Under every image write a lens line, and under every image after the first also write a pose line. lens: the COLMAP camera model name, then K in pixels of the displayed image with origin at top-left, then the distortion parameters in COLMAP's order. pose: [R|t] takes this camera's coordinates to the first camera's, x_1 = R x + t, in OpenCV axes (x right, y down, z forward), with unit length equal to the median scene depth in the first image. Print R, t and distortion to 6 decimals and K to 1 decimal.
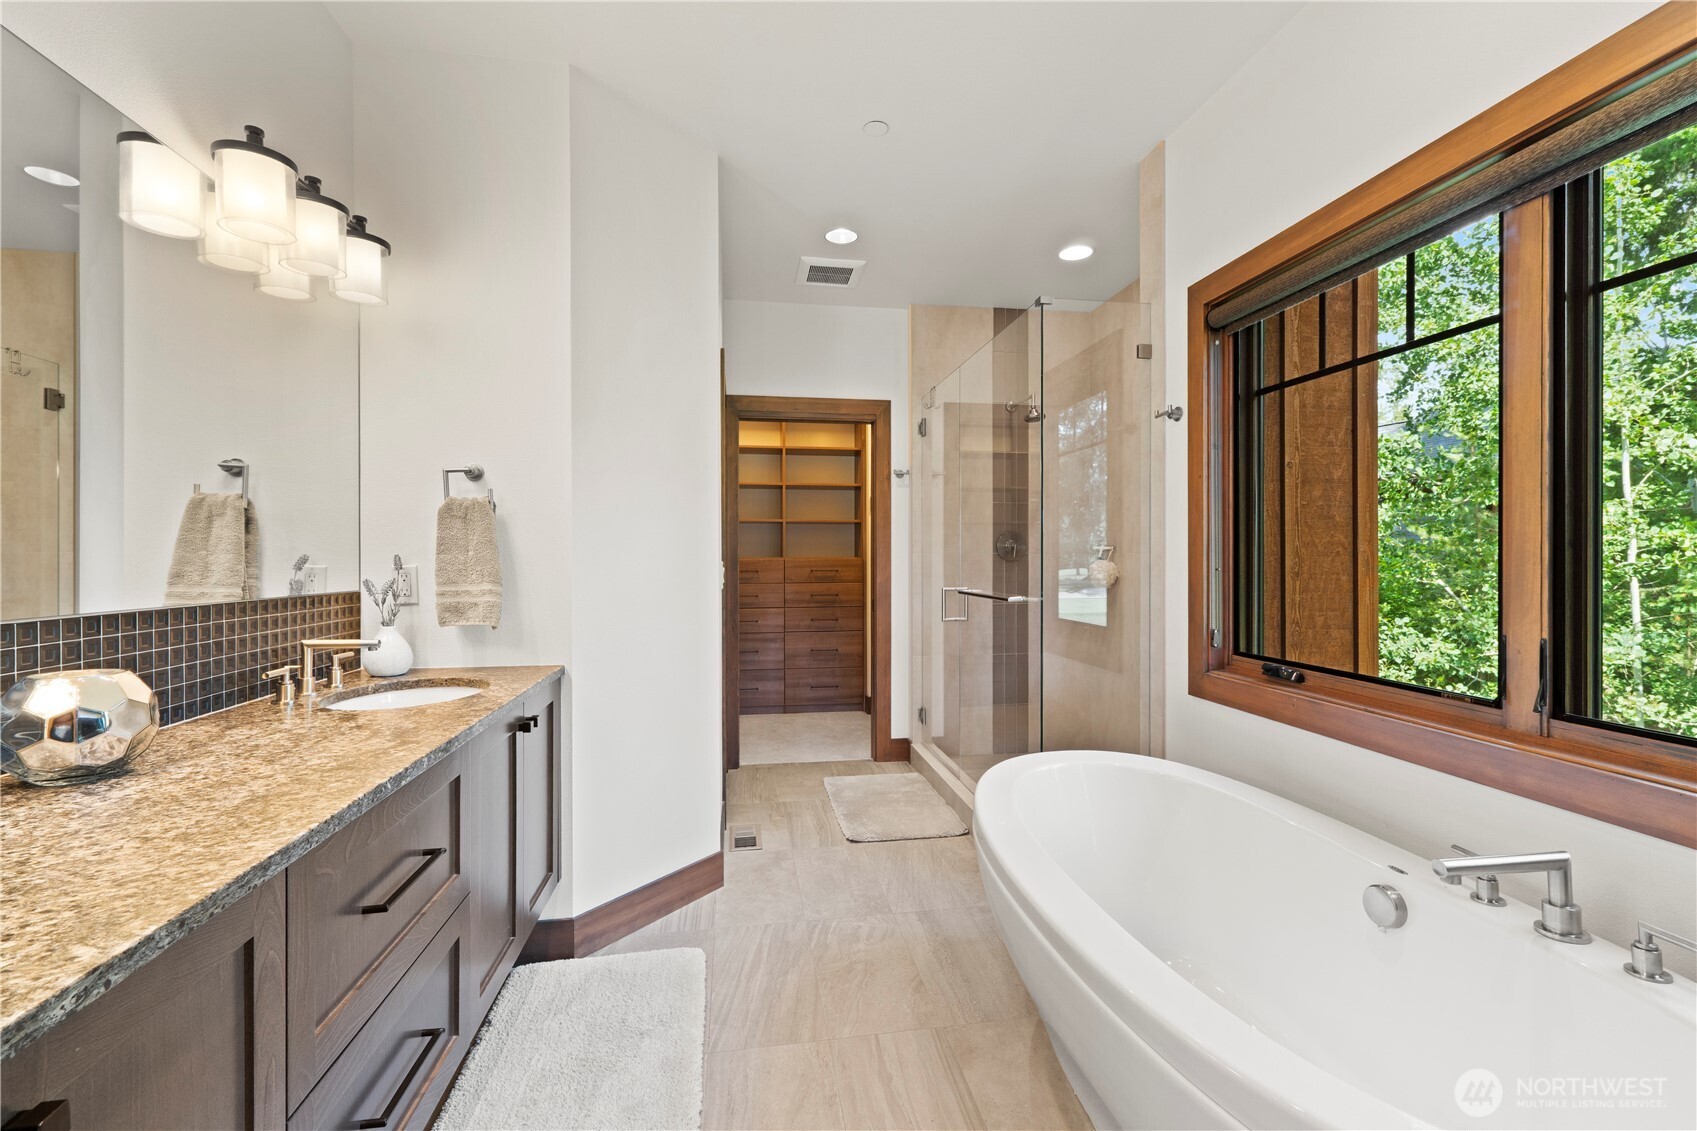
lens RADIAL K [[722.9, 0, 848.1], [0, 722.9, 563.1], [0, 0, 1]] dist [0.000713, -0.000219]
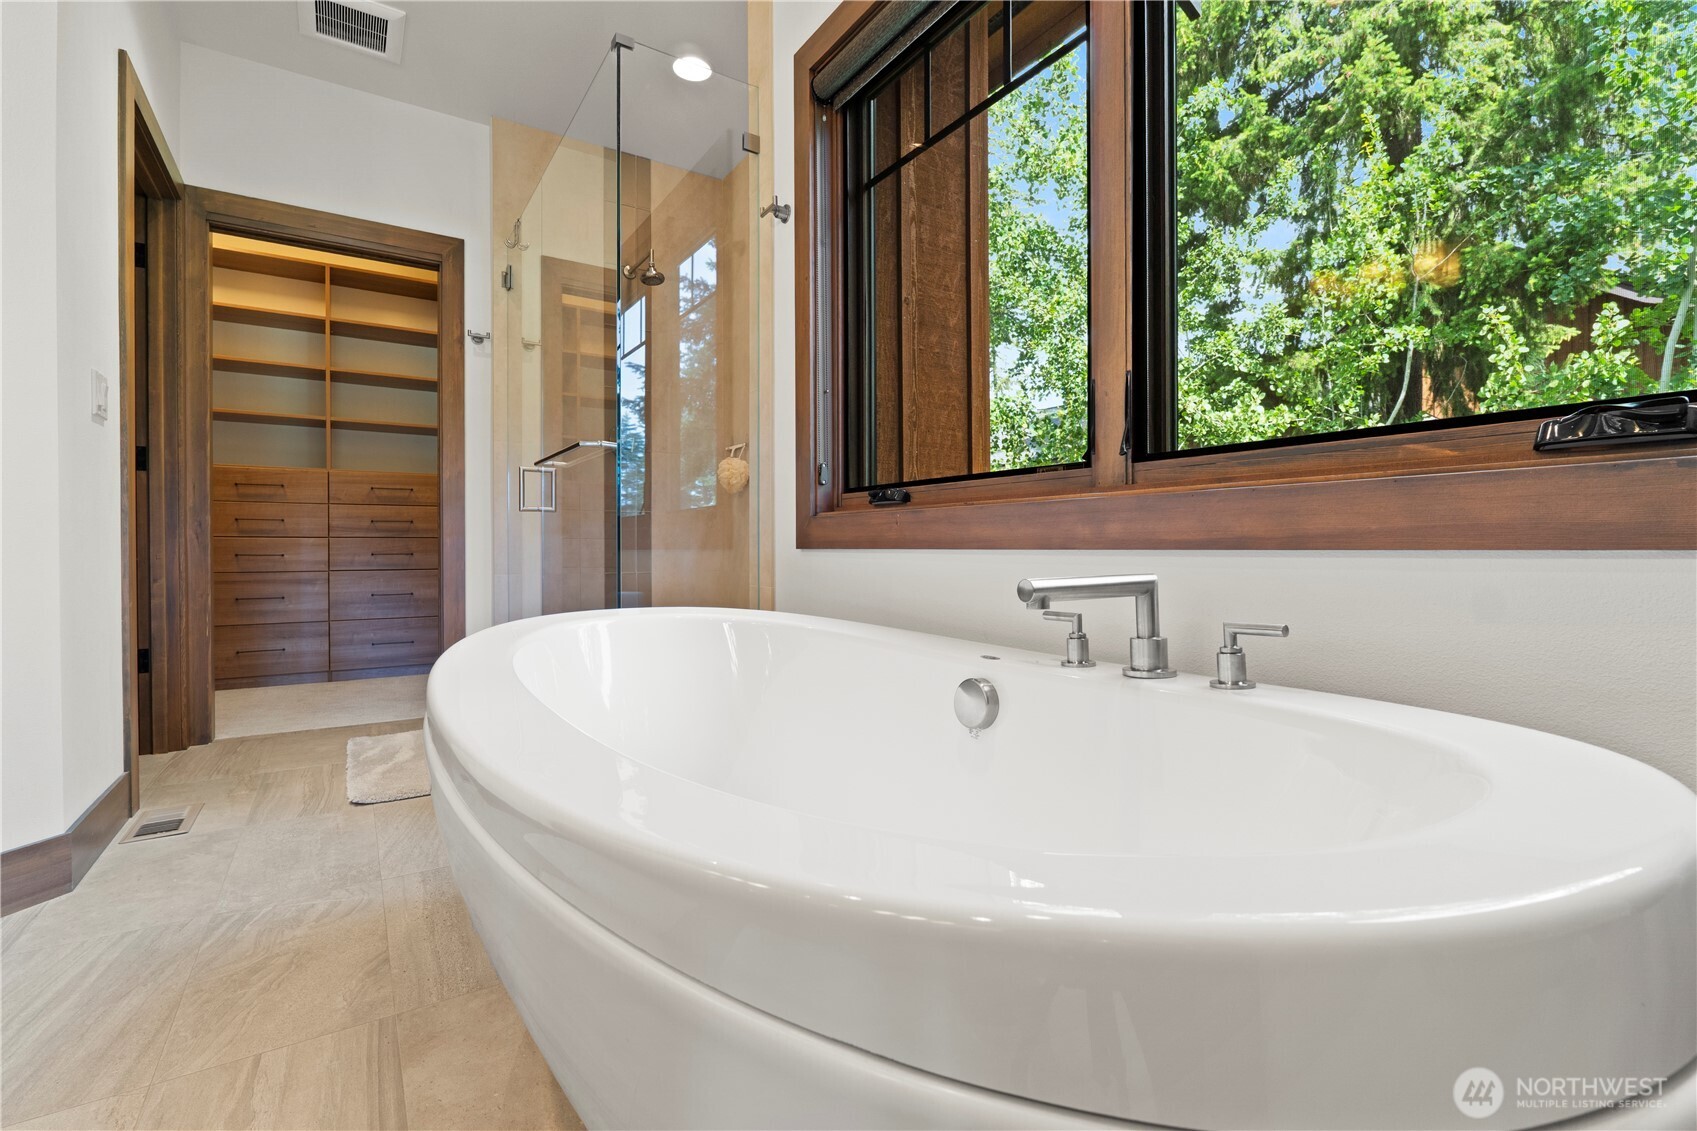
lens RADIAL K [[760.6, 0, 864.0], [0, 760.6, 558.9], [0, 0, 1]] dist [-0.014632, -0.001364]
pose [[0.902525, -0.006811, 0.430584, 0.155363], [0.004125, 0.999966, 0.007170, 0.174180], [-0.430618, -0.004695, 0.902522, 0.172552]]
